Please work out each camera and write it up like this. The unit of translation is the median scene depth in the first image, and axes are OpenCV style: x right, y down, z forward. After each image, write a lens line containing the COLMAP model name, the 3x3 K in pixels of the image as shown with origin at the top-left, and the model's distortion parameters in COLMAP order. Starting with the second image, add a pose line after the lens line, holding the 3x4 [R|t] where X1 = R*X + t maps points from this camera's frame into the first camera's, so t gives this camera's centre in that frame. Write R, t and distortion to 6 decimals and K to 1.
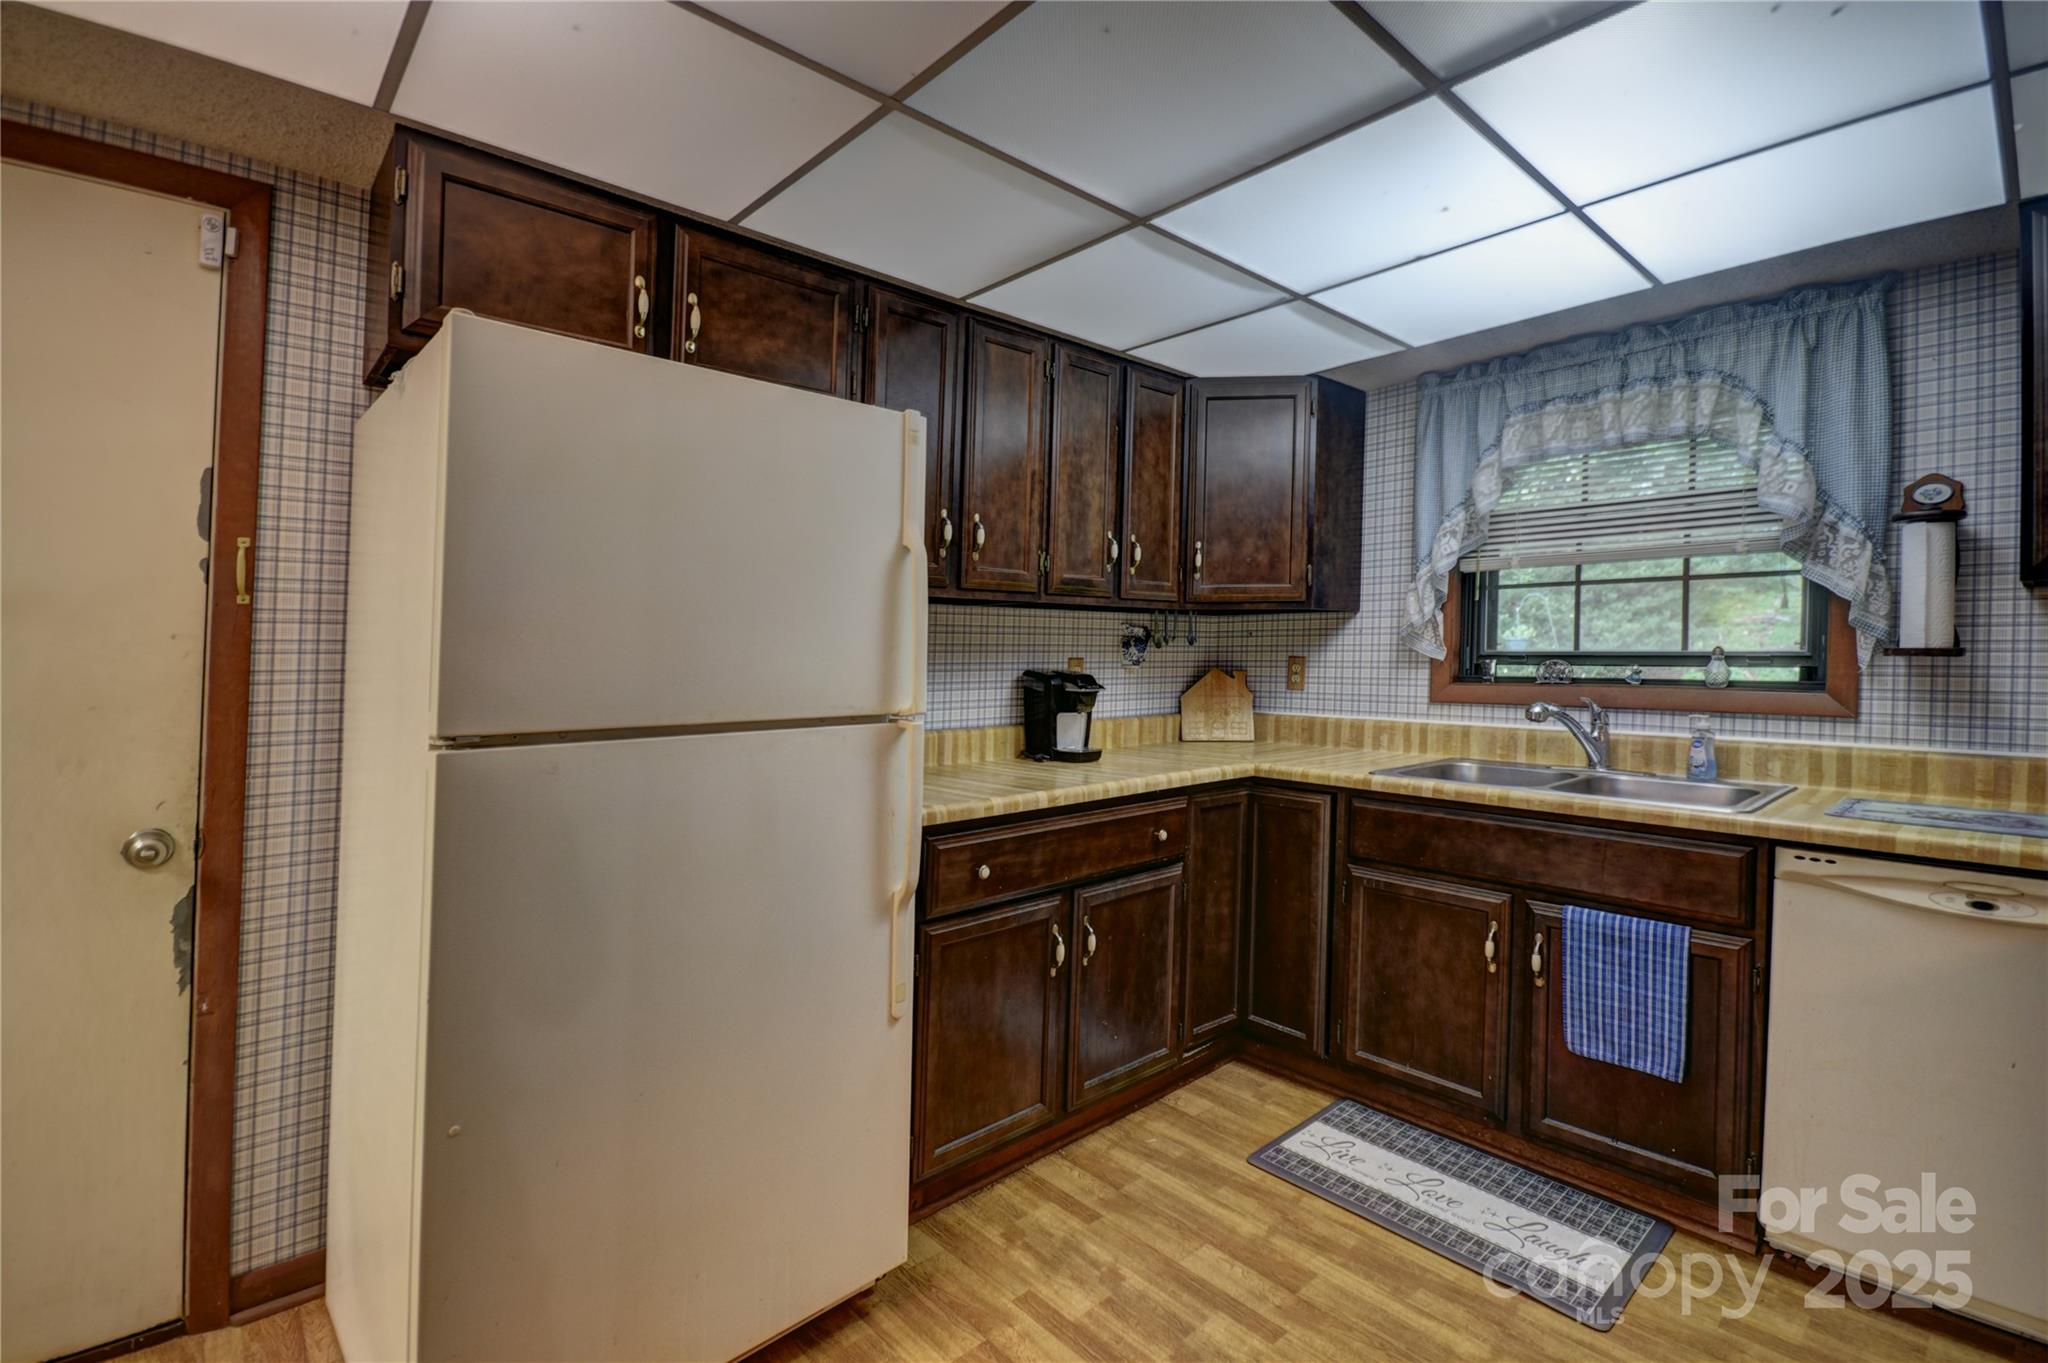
lens RADIAL K [[934.9, 0, 1016.9], [0, 934.9, 631.5], [0, 0, 1]] dist [-0.001344, -0.000349]
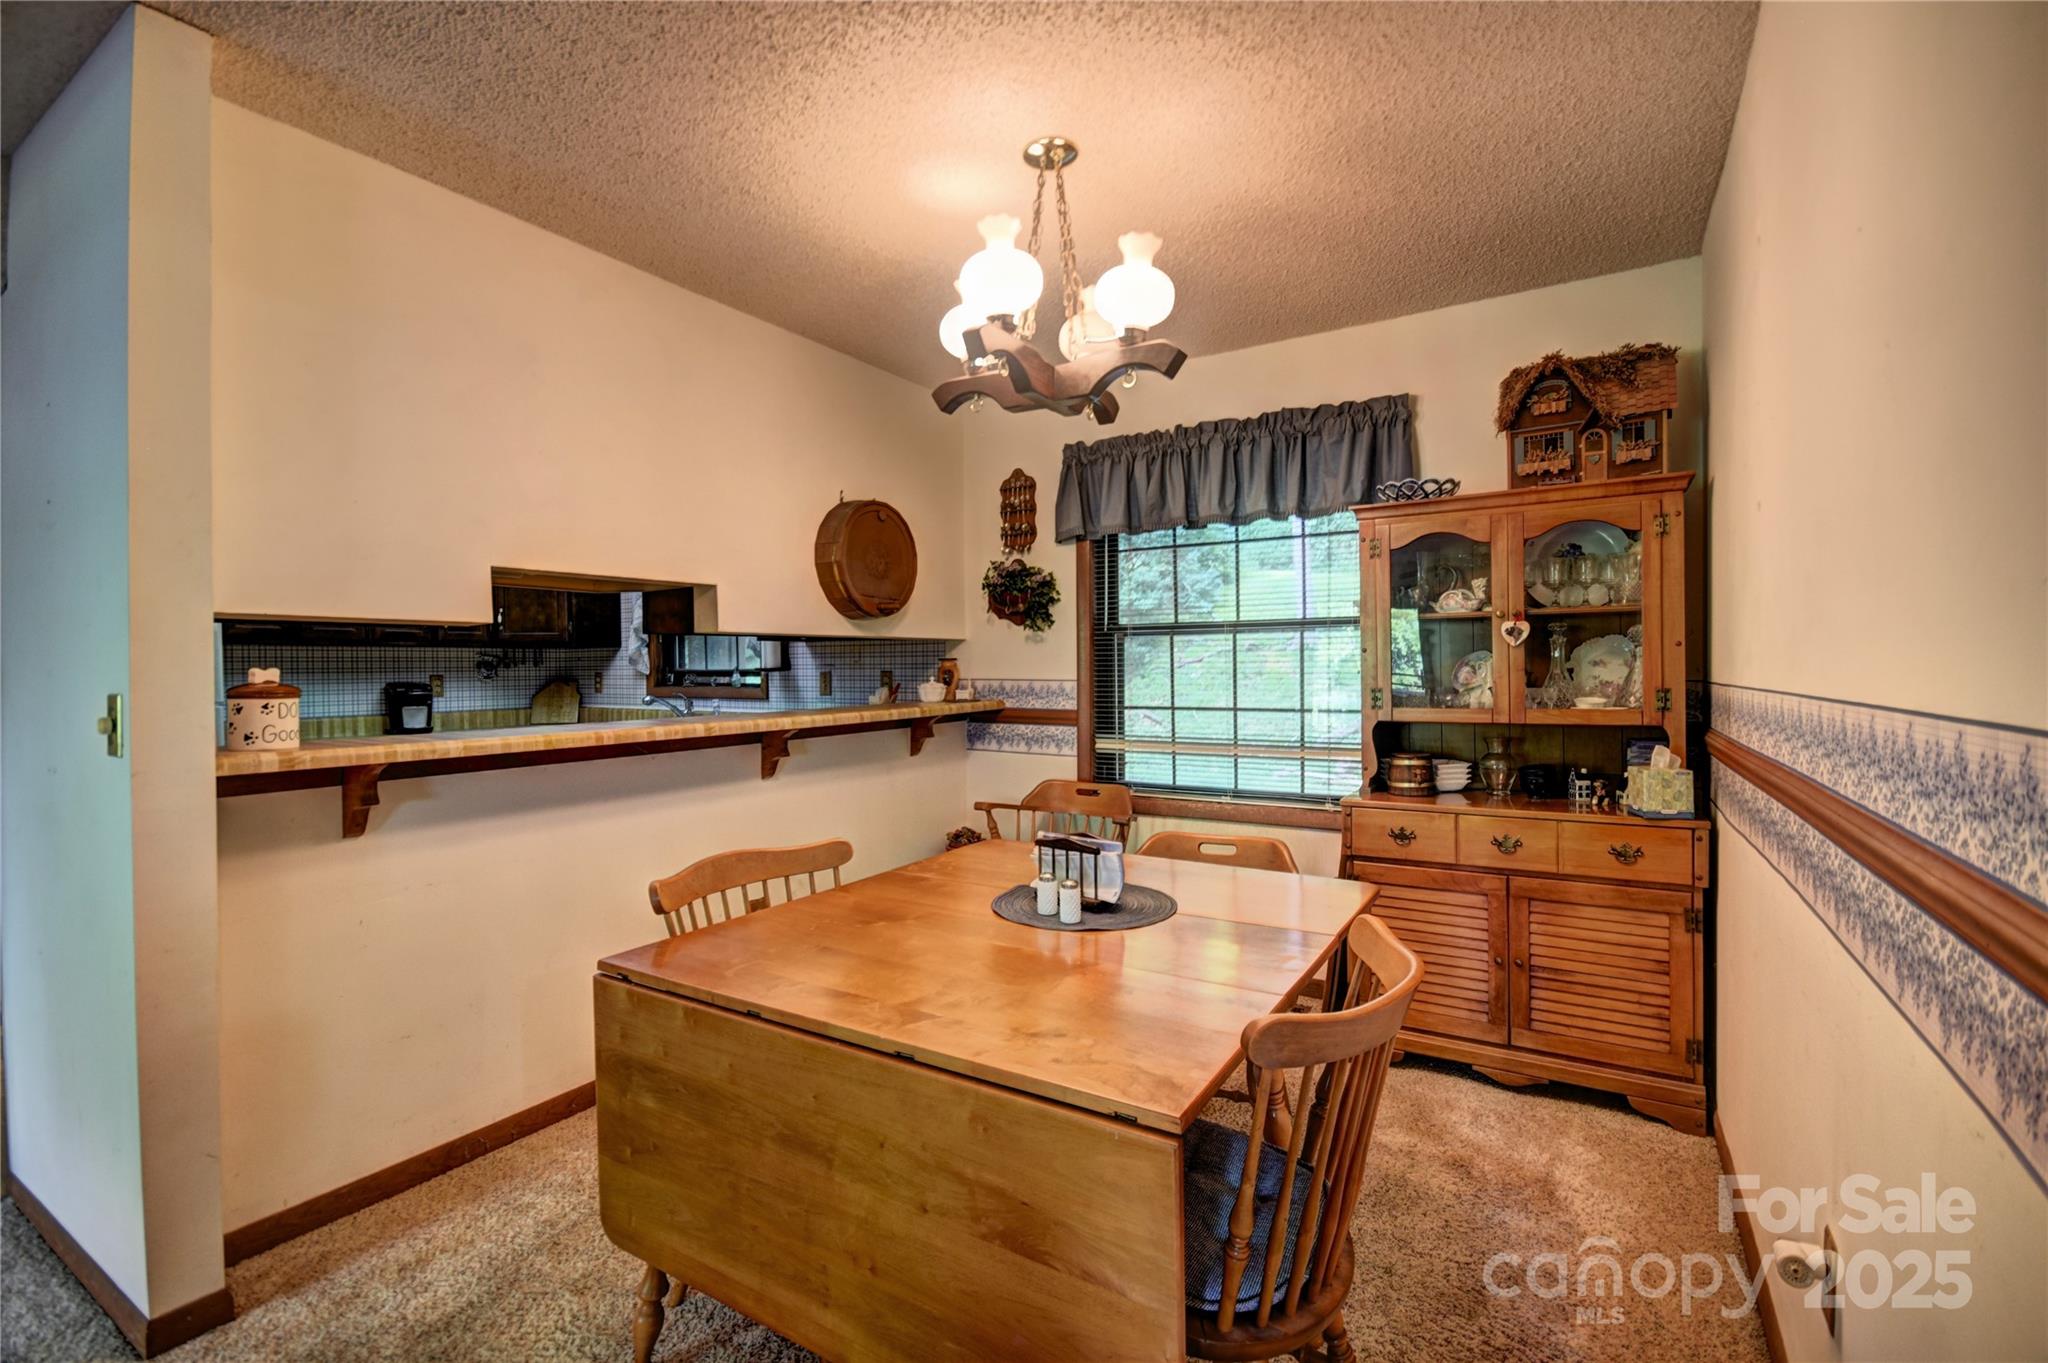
lens RADIAL K [[929.8, 0, 1028.1], [0, 929.8, 656.5], [0, 0, 1]] dist [0.002029, 0.000228]
pose [[0.958369, -0.000214, 0.285531, 0.782474], [-0.002326, 0.999961, 0.008556, -0.026476], [-0.285521, -0.008864, 0.958331, -1.165769]]
